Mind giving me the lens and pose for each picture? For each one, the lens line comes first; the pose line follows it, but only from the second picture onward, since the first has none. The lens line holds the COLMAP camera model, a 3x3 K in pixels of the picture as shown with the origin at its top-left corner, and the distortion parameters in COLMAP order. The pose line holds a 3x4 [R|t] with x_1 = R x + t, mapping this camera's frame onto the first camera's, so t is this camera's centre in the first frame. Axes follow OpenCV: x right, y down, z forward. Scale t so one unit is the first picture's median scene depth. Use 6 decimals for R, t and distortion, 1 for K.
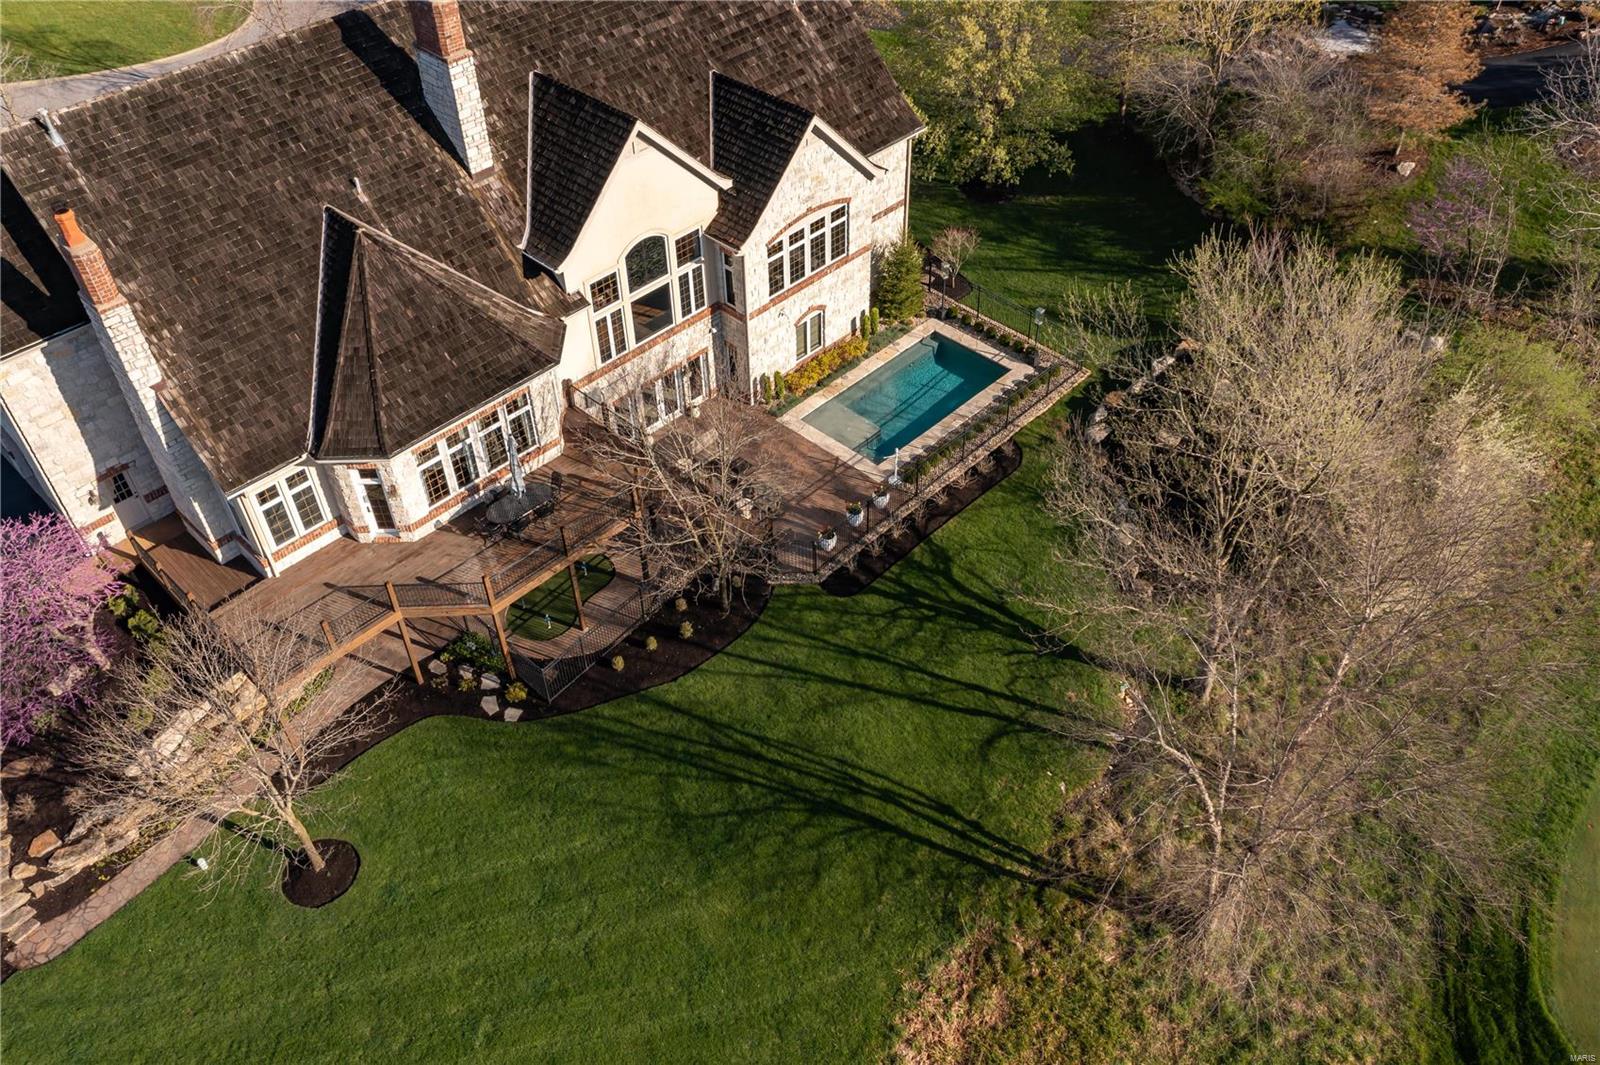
lens RADIAL K [[1311.7, 0, 829.2], [0, 1311.7, 514.7], [0, 0, 1]] dist [-0.002106, 0.008477]
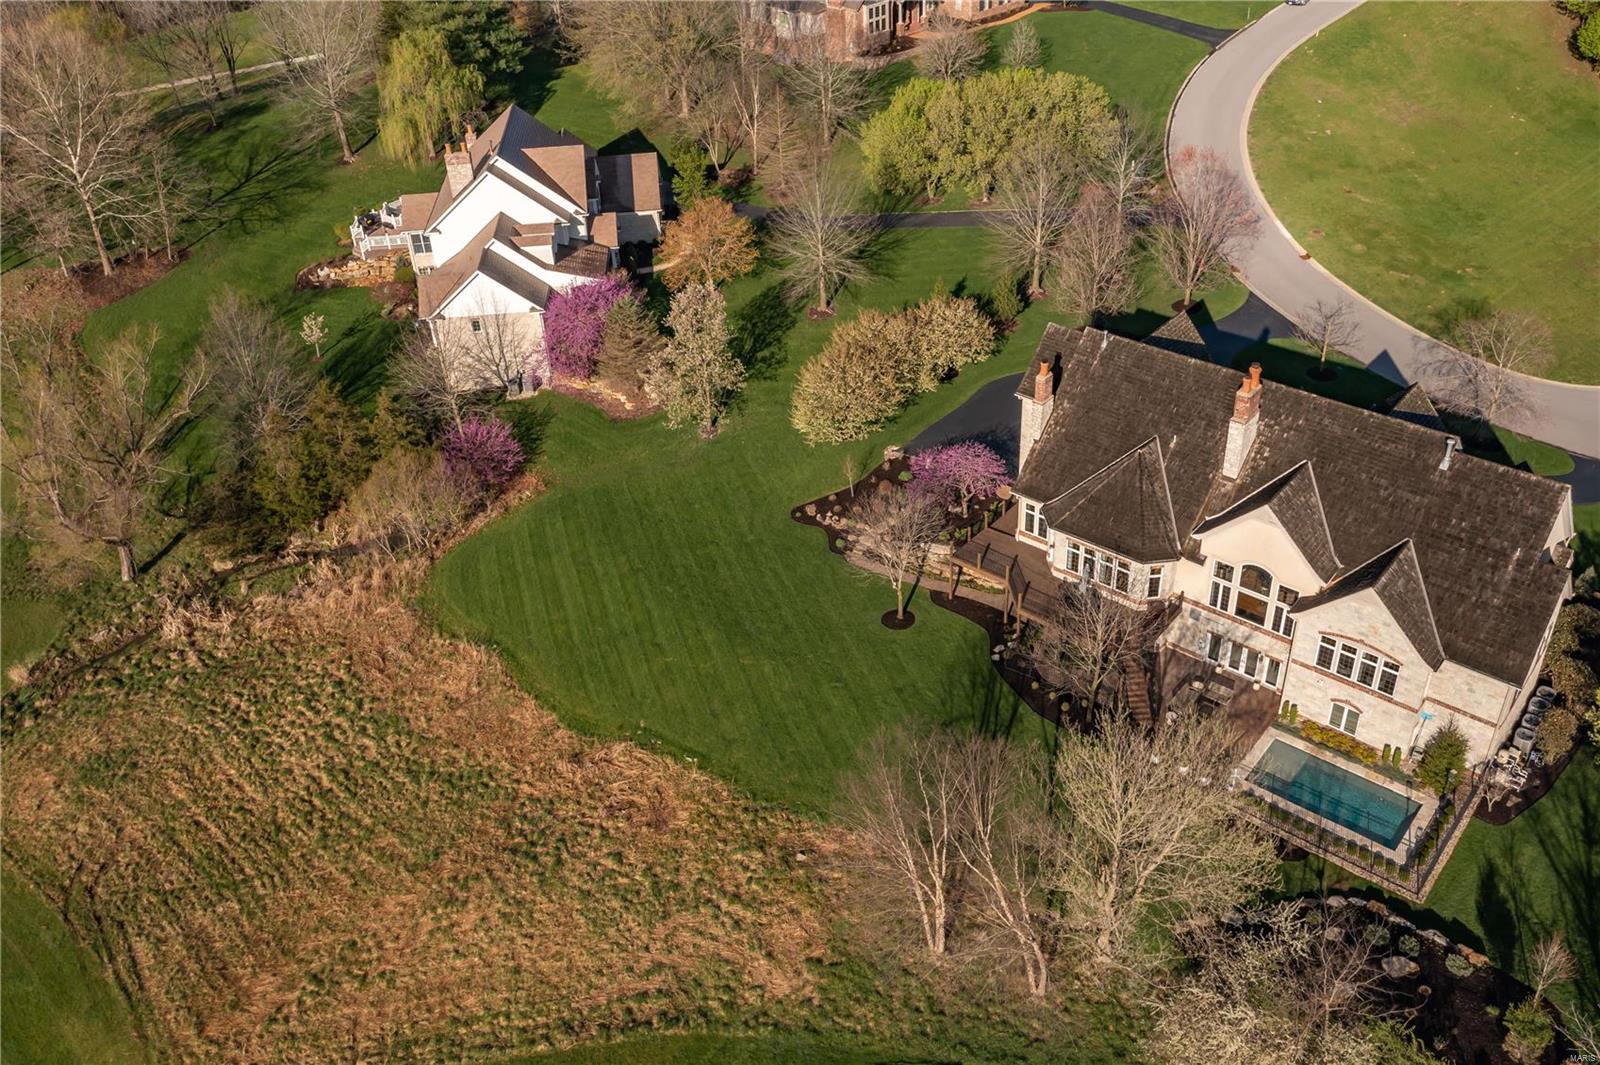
lens RADIAL K [[1362.9, 0, 794.8], [0, 1362.9, 487.1], [0, 0, 1]] dist [-0.009976, 0.028198]
pose [[0.058365, 0.557316, -0.828247, 1.264595], [-0.646365, 0.653375, 0.394098, -0.612552], [0.760792, 0.512349, 0.398364, -0.181592]]
